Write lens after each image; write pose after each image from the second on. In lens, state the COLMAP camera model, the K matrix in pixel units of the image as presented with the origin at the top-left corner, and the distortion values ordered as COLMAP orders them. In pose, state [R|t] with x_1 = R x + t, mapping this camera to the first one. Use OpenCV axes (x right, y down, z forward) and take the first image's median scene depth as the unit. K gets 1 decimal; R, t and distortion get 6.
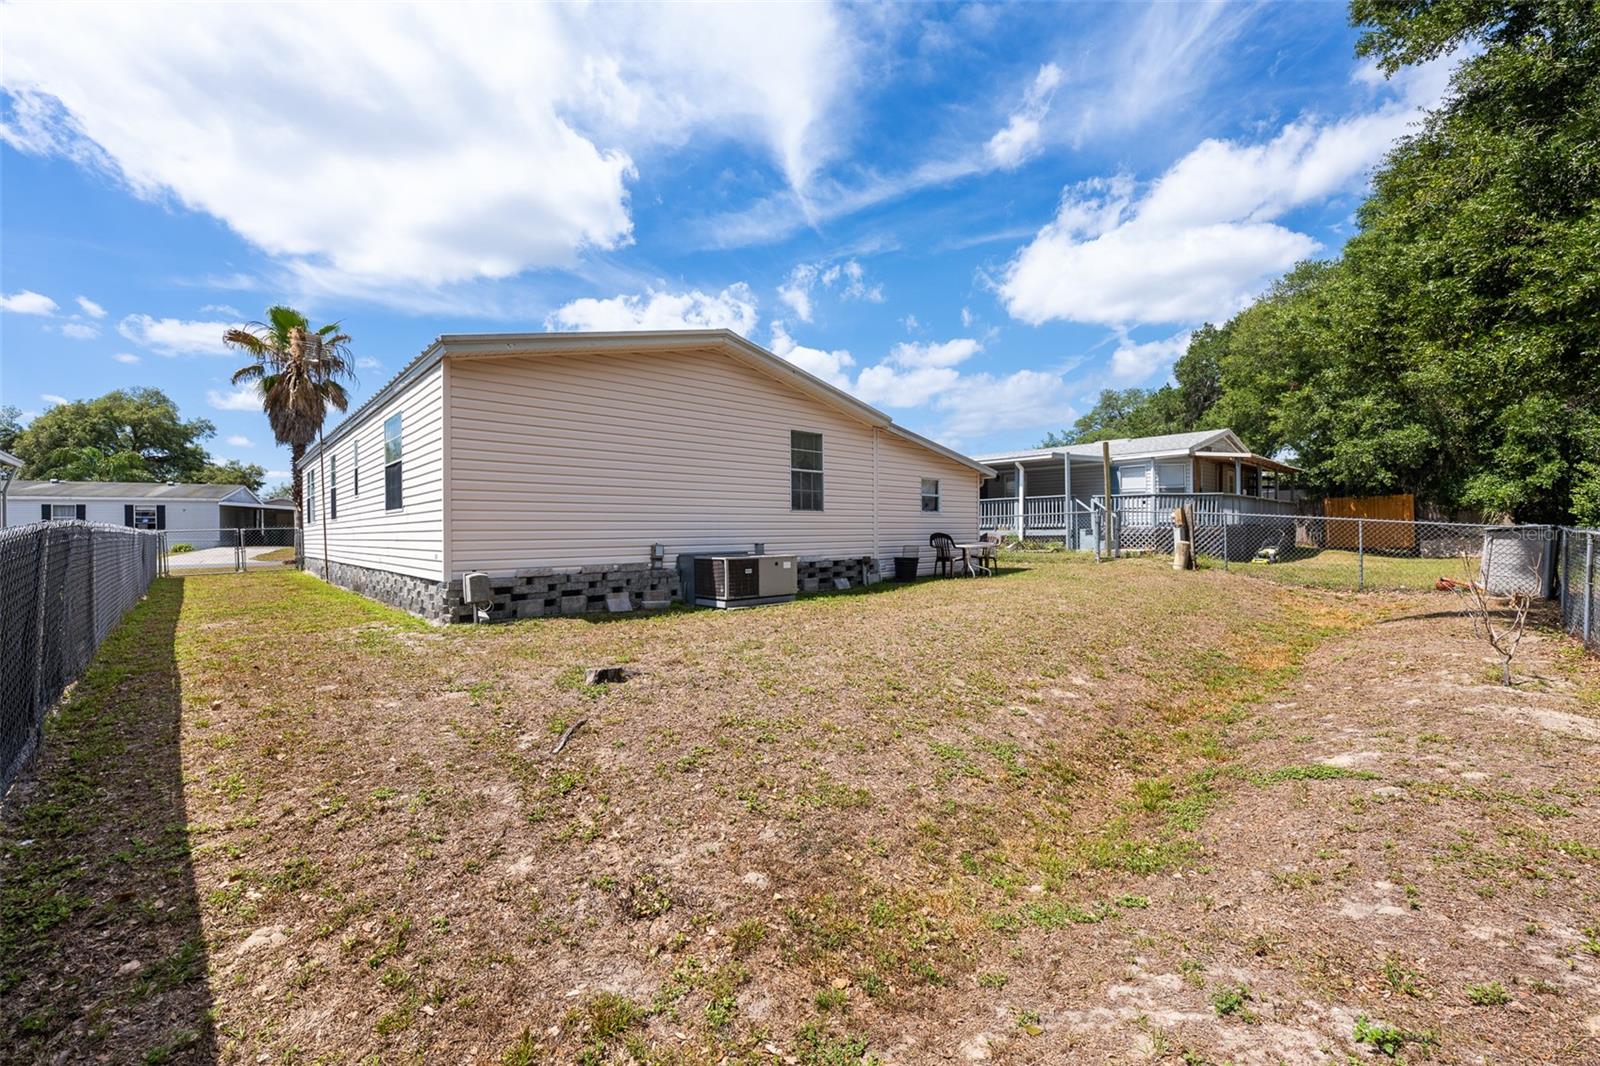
lens RADIAL K [[640.8, 0, 798.9], [0, 640.8, 542.6], [0, 0, 1]] dist [-0.002362, 0.001014]
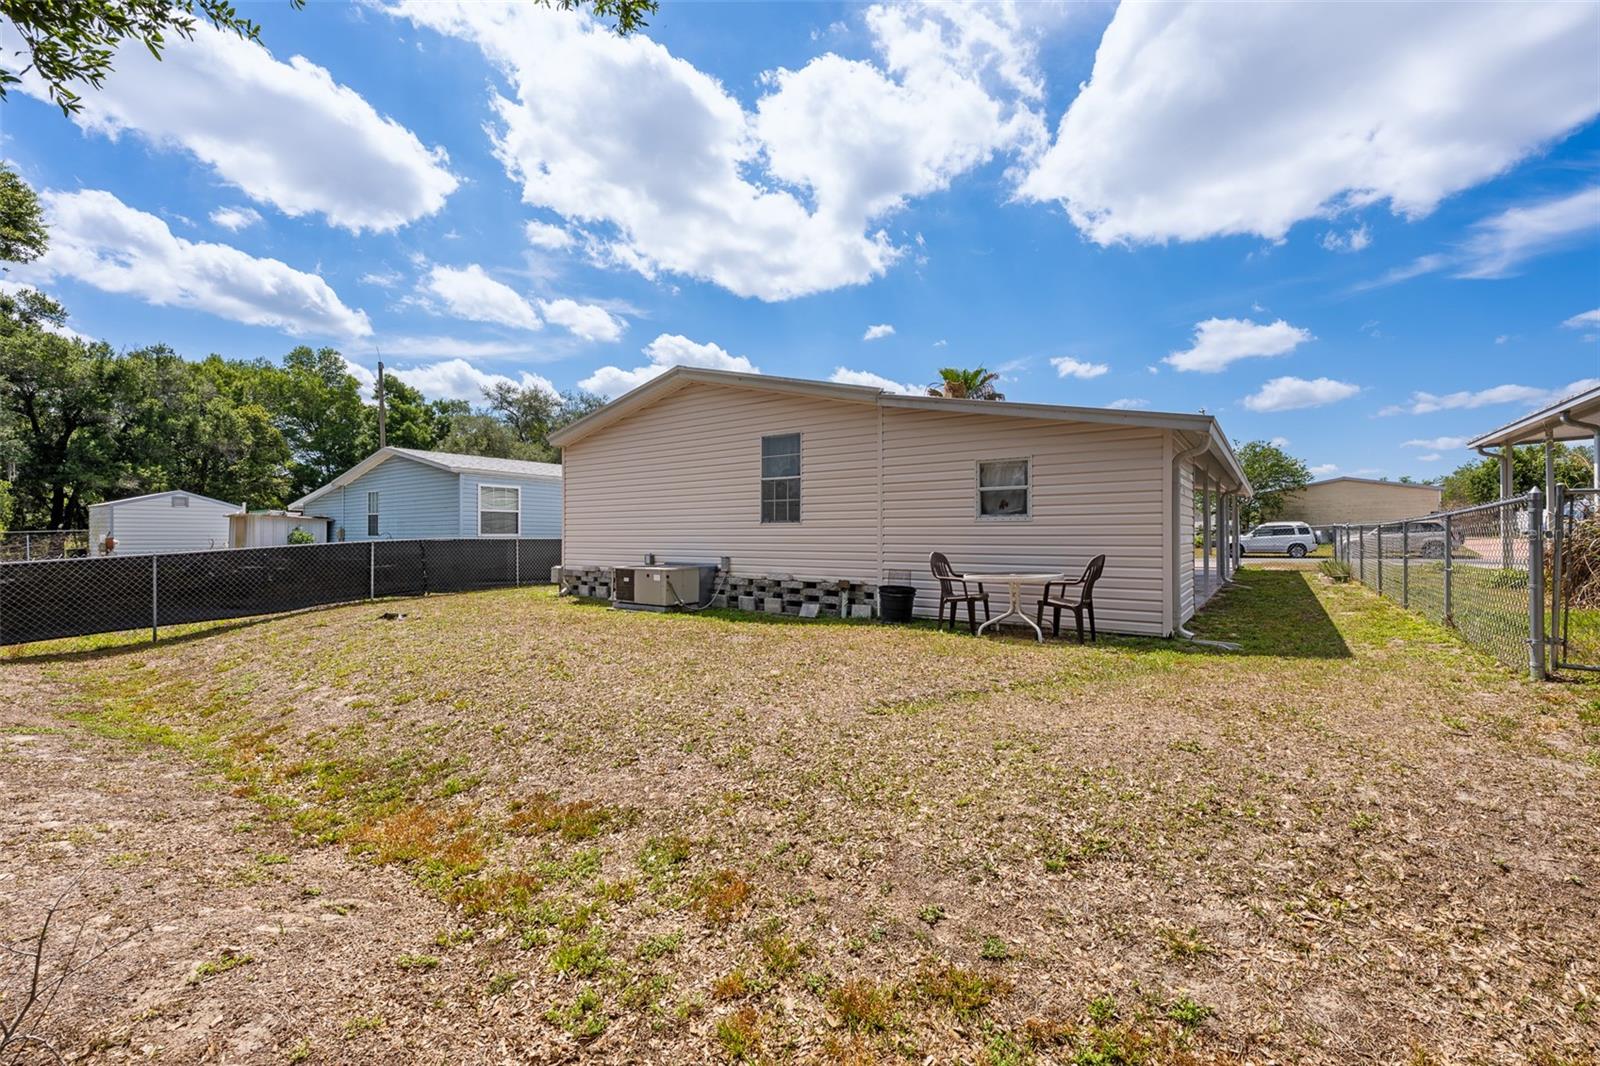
lens RADIAL K [[661.6, 0, 792.6], [0, 661.6, 528.4], [0, 0, 1]] dist [-0.005326, -0.000053]
pose [[0.188879, -0.002386, -0.981997, 0.898394], [-0.014593, 0.999880, -0.005237, -0.036194], [0.981892, 0.015319, 0.188822, 0.819310]]
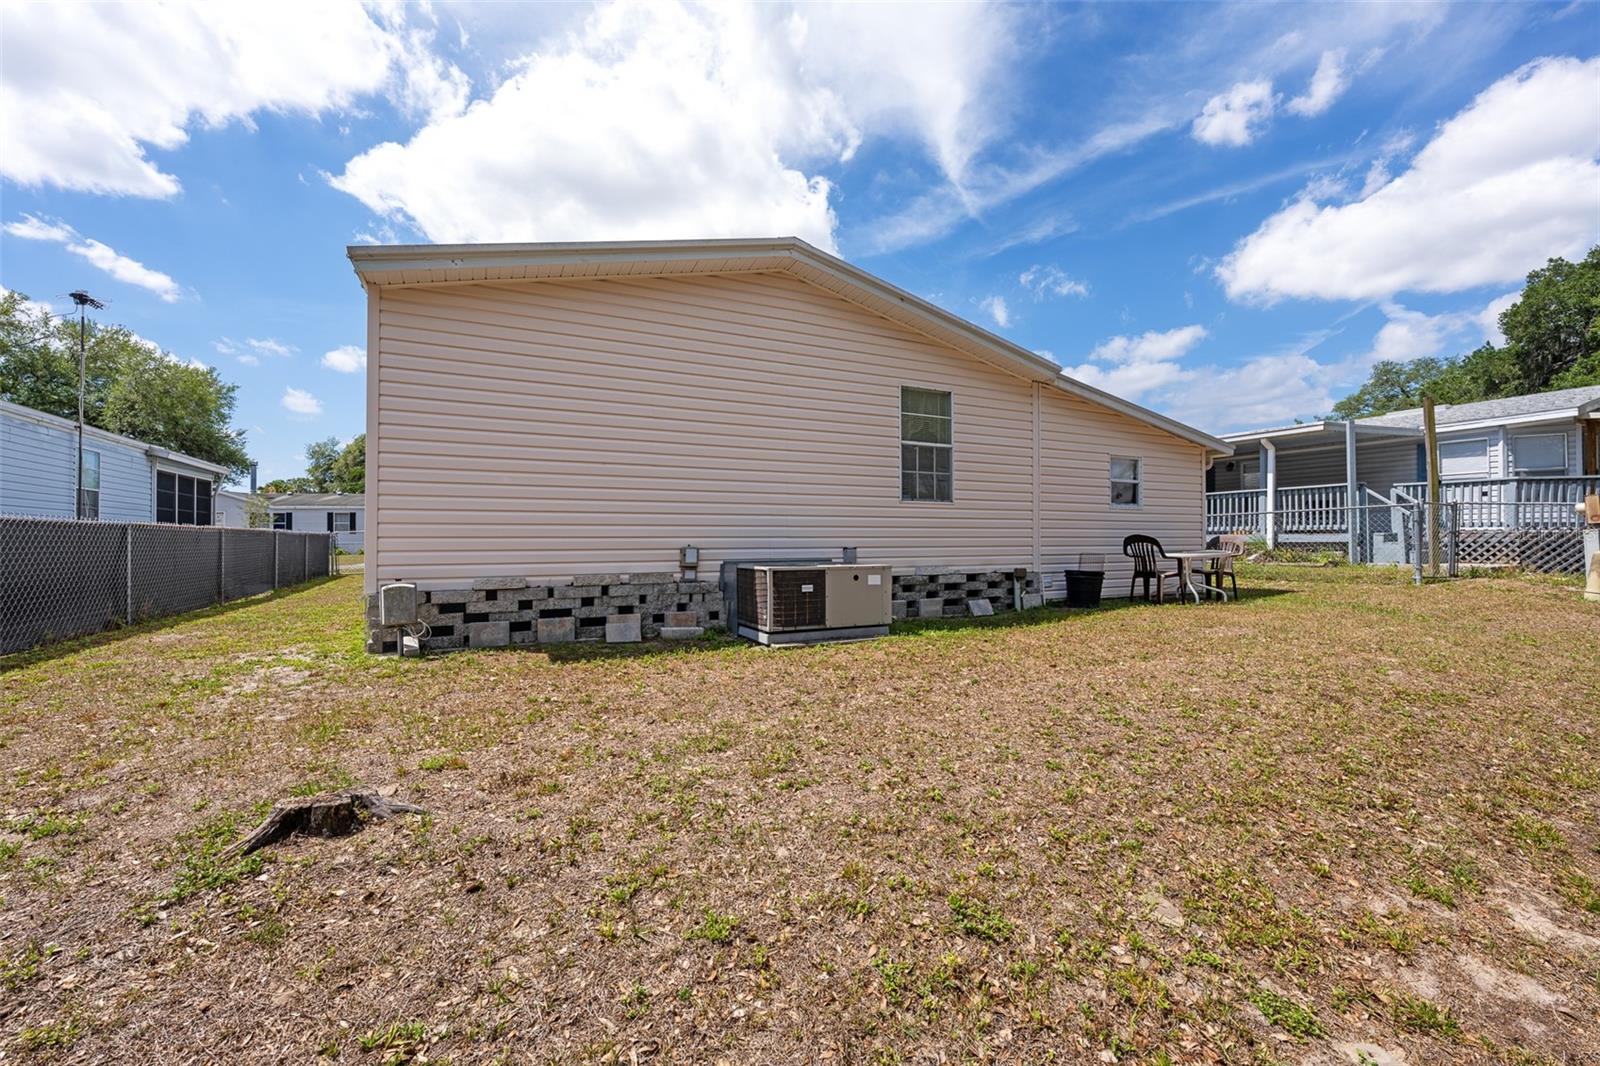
lens RADIAL K [[640.8, 0, 796.2], [0, 640.8, 535.4], [0, 0, 1]] dist [-0.002362, 0.001014]
pose [[0.958931, 0.004133, -0.283608, 0.072795], [-0.010443, 0.999730, -0.020741, 0.003179], [0.283446, 0.022851, 0.958716, 0.283651]]
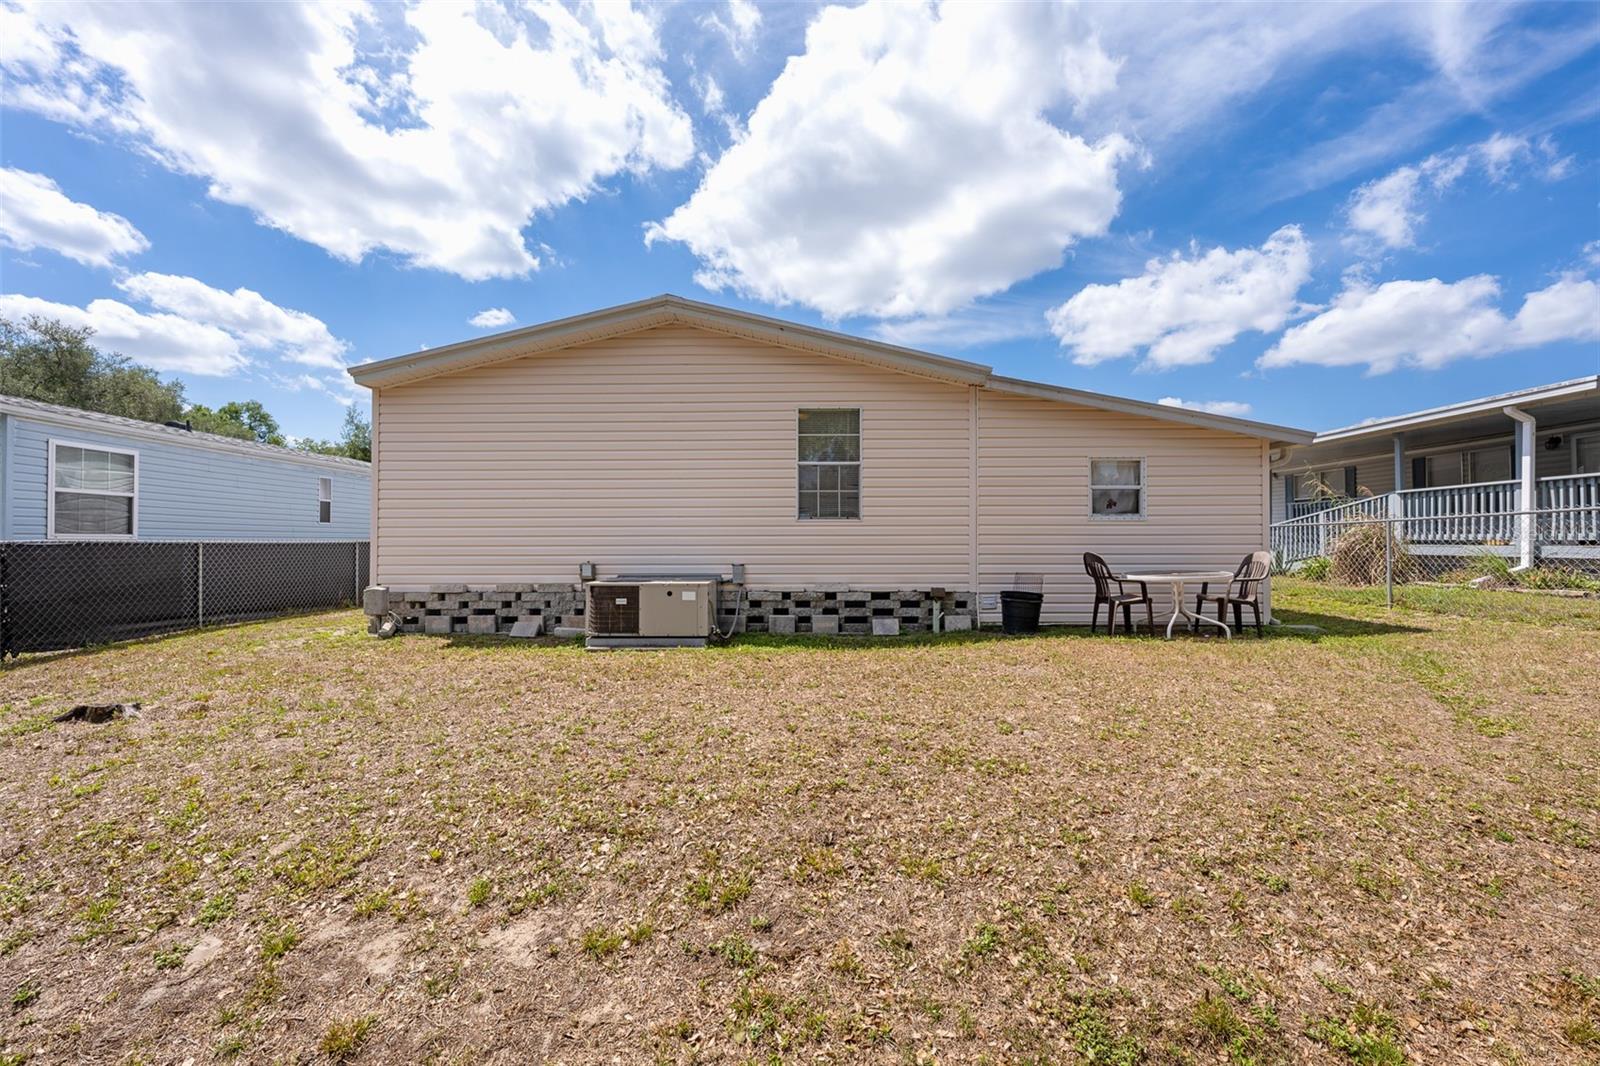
lens RADIAL K [[640.8, 0, 794.9], [0, 640.8, 538.7], [0, 0, 1]] dist [-0.002362, 0.001014]
pose [[0.727475, 0.003889, -0.686123, 0.460416], [-0.014266, 0.999853, -0.009459, -0.020544], [0.685986, 0.016669, 0.727424, 0.445613]]
